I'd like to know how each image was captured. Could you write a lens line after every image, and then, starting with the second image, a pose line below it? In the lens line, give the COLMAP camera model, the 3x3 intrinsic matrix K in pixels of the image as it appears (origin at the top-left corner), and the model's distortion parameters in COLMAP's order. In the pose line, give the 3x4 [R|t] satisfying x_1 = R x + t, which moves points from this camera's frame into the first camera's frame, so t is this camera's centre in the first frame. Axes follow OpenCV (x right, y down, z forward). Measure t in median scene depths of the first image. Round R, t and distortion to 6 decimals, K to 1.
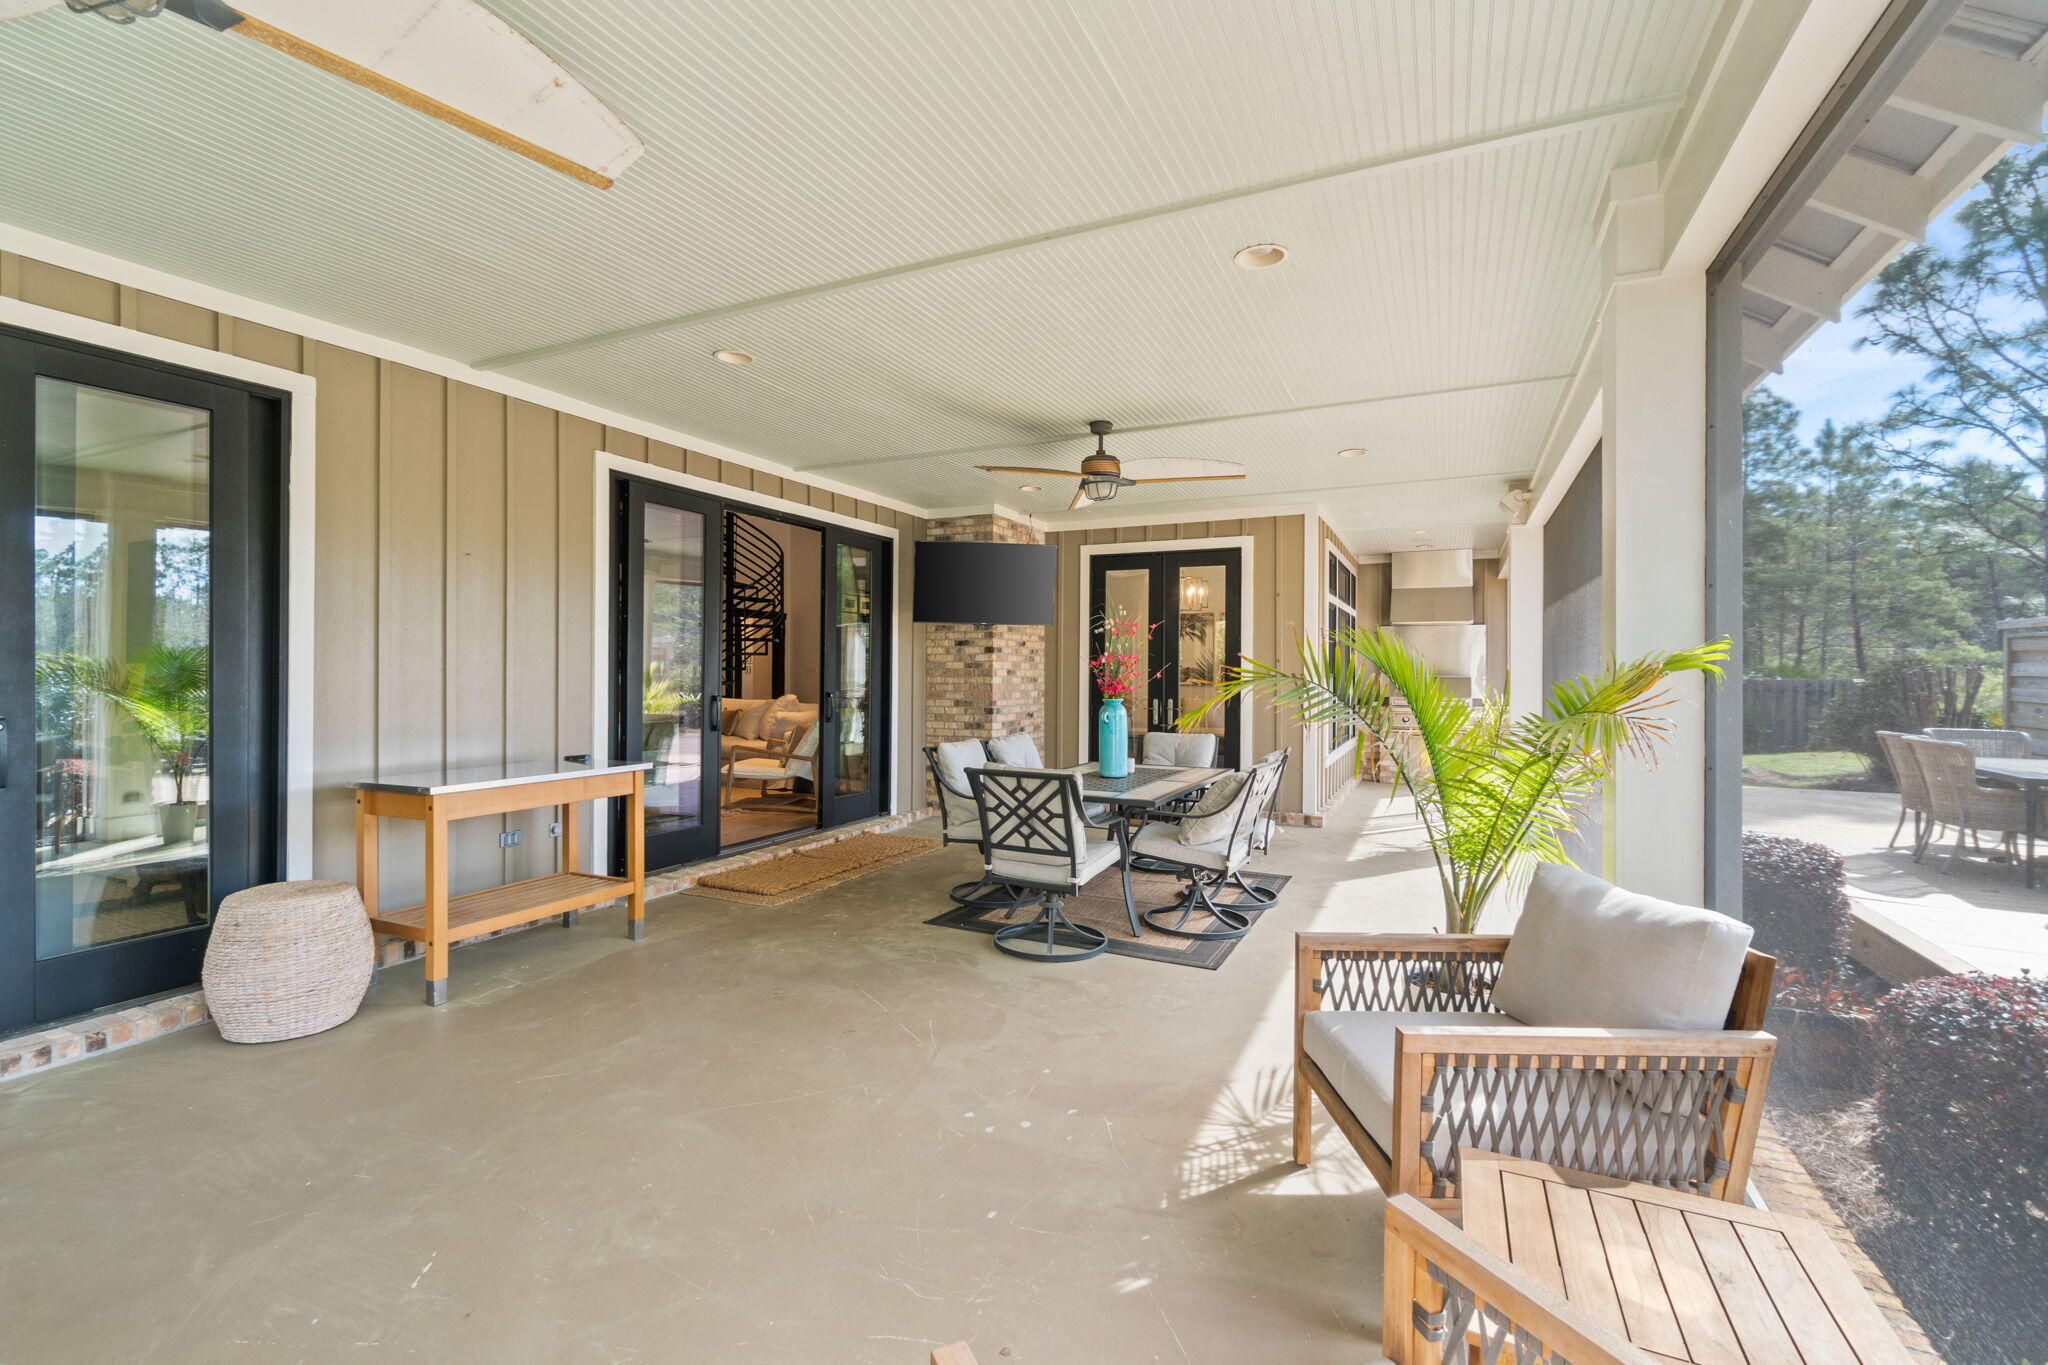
lens RADIAL K [[900.8, 0, 1001.6], [0, 900.8, 662.8], [0, 0, 1]] dist [0.001366, 0.000845]
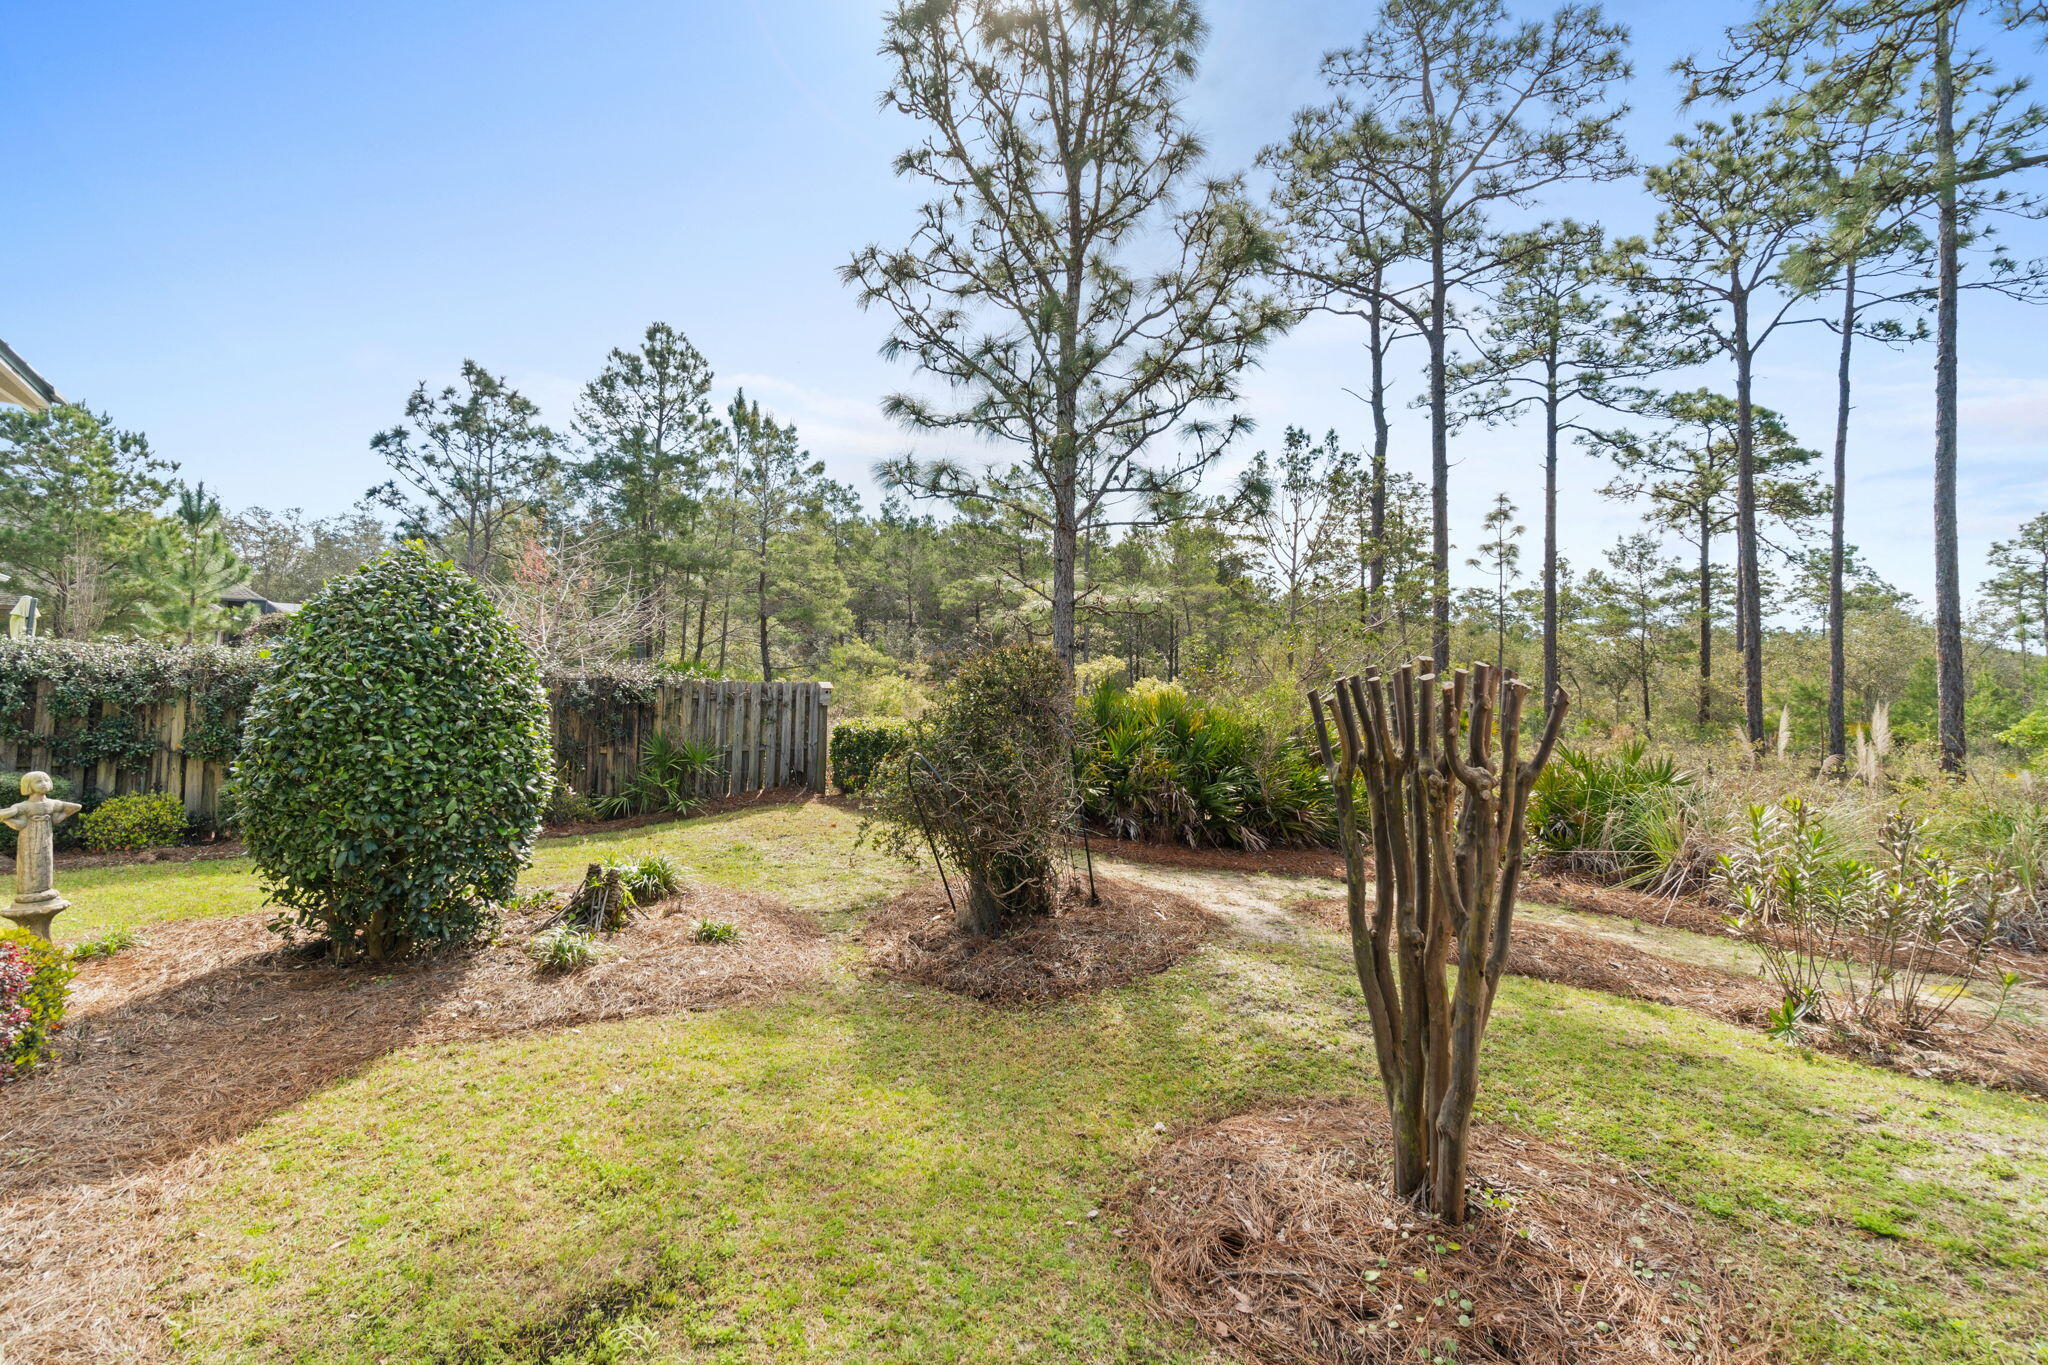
lens RADIAL K [[900.8, 0, 1001.6], [0, 900.8, 662.8], [0, 0, 1]] dist [0.001366, 0.000845]
pose [[0.470400, 0.025269, 0.882091, 0.245496], [-0.036579, 0.999289, -0.009119, 0.002612], [-0.881695, -0.027976, 0.470990, 0.328212]]
